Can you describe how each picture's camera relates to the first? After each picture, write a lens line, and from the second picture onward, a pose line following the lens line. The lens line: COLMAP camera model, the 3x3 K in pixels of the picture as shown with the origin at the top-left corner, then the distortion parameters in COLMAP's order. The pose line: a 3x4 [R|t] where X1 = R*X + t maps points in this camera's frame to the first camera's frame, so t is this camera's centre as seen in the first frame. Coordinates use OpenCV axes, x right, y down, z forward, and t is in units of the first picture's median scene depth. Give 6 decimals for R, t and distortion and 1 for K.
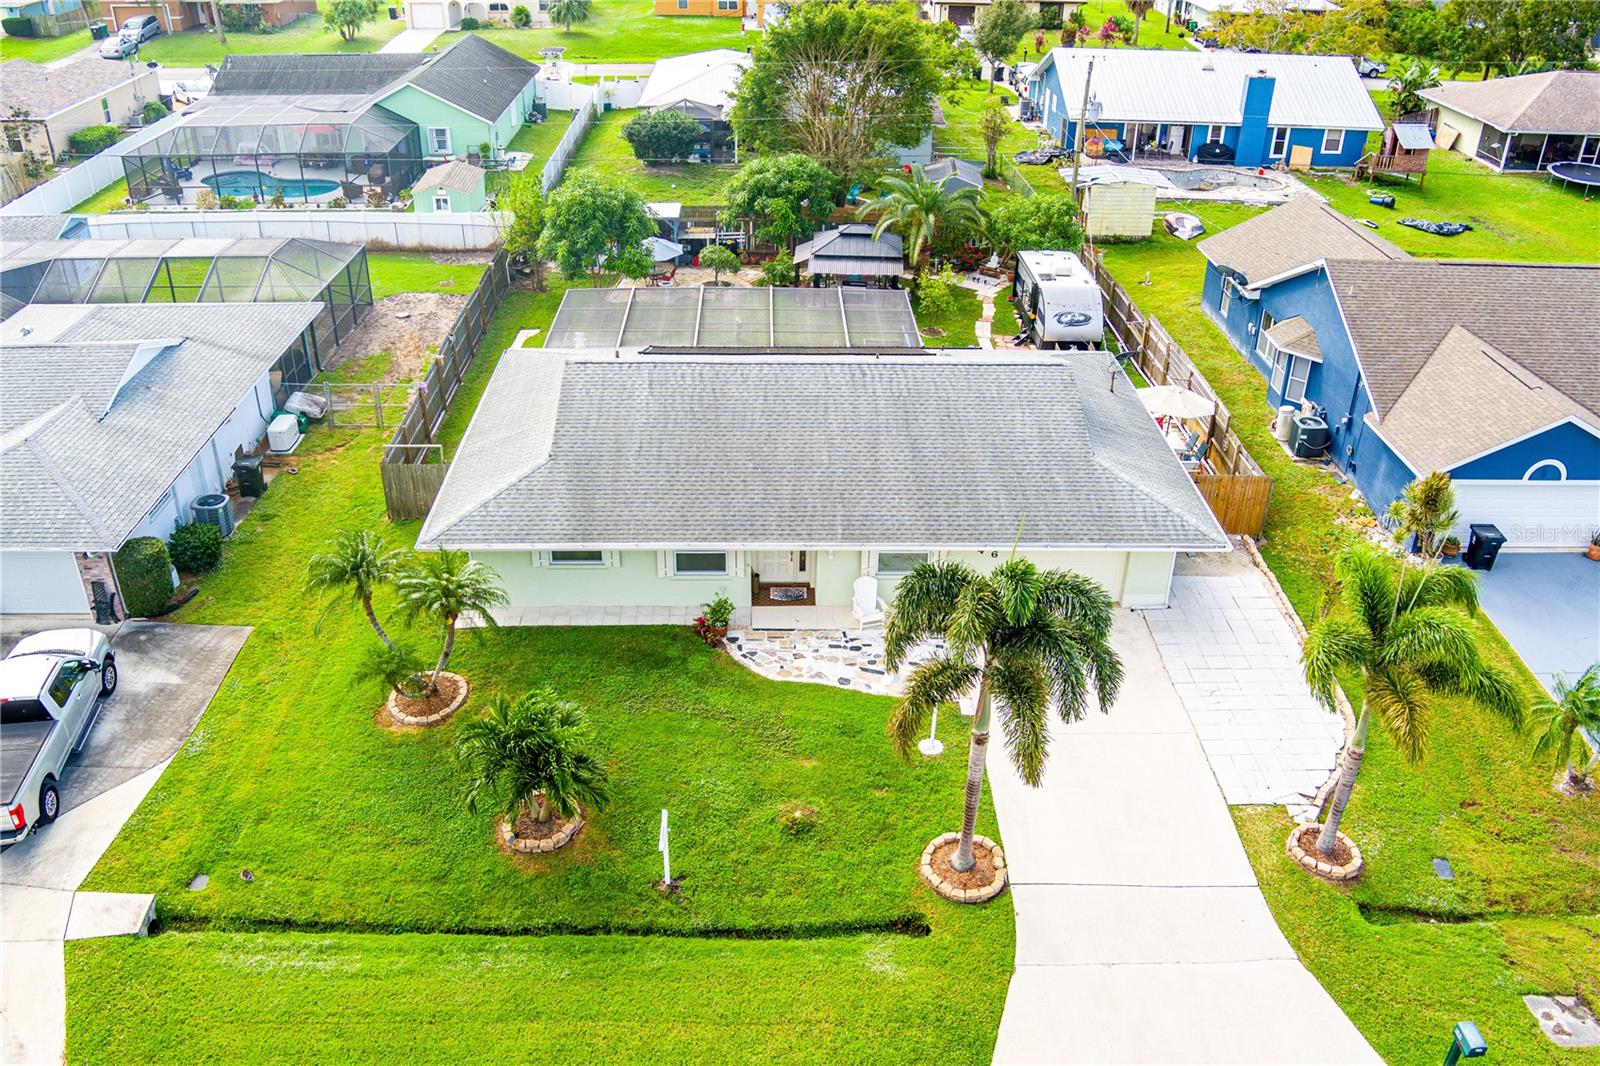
lens RADIAL K [[1297.9, 0, 800.0], [0, 1297.9, 533.0], [0, 0, 1]] dist [-0.085944, 0.044900]
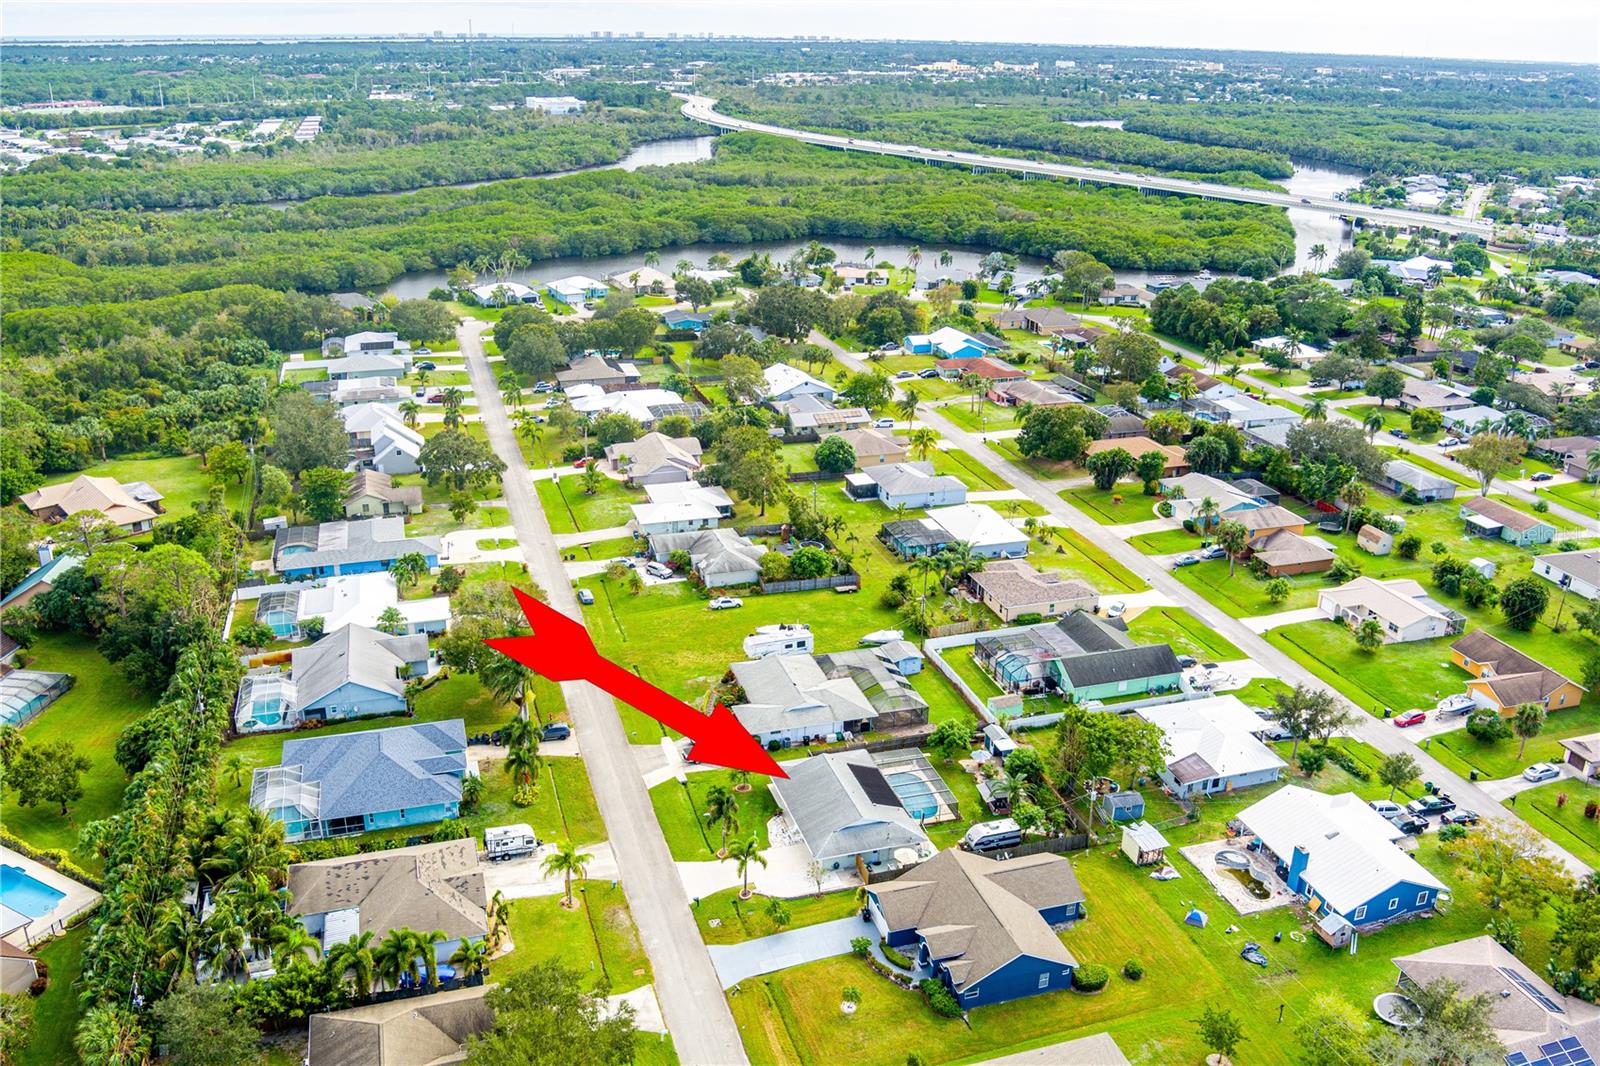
lens RADIAL K [[1297.9, 0, 800.0], [0, 1297.9, 533.0], [0, 0, 1]] dist [-0.085944, 0.044900]
pose [[0.281458, 0.342955, -0.896194, 3.730816], [-0.489460, 0.854626, 0.173328, -1.608823], [0.825354, 0.389867, 0.408404, -1.207830]]
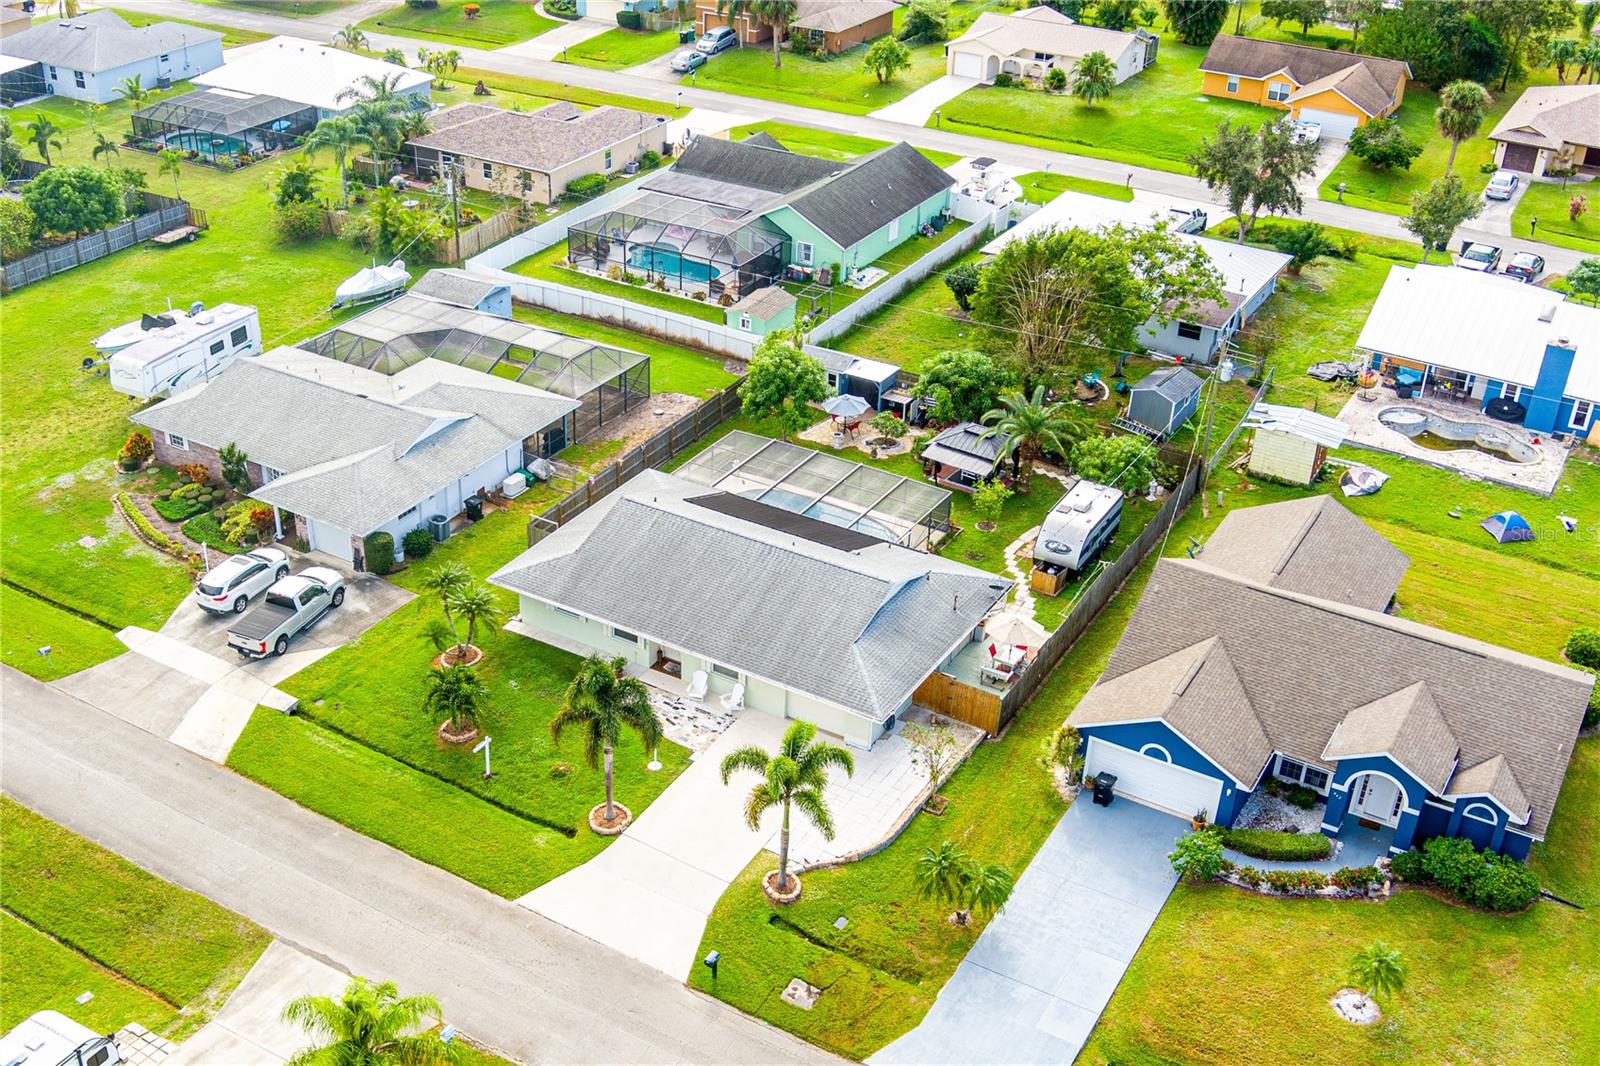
lens RADIAL K [[1717.1, 0, 710.5], [0, 1717.1, 580.3], [0, 0, 1]] dist [-0.066617, -0.024849]
pose [[0.831526, 0.281964, -0.478602, 1.106219], [-0.273158, 0.957780, 0.089680, -0.285700], [0.483682, 0.056163, 0.873440, -0.961288]]
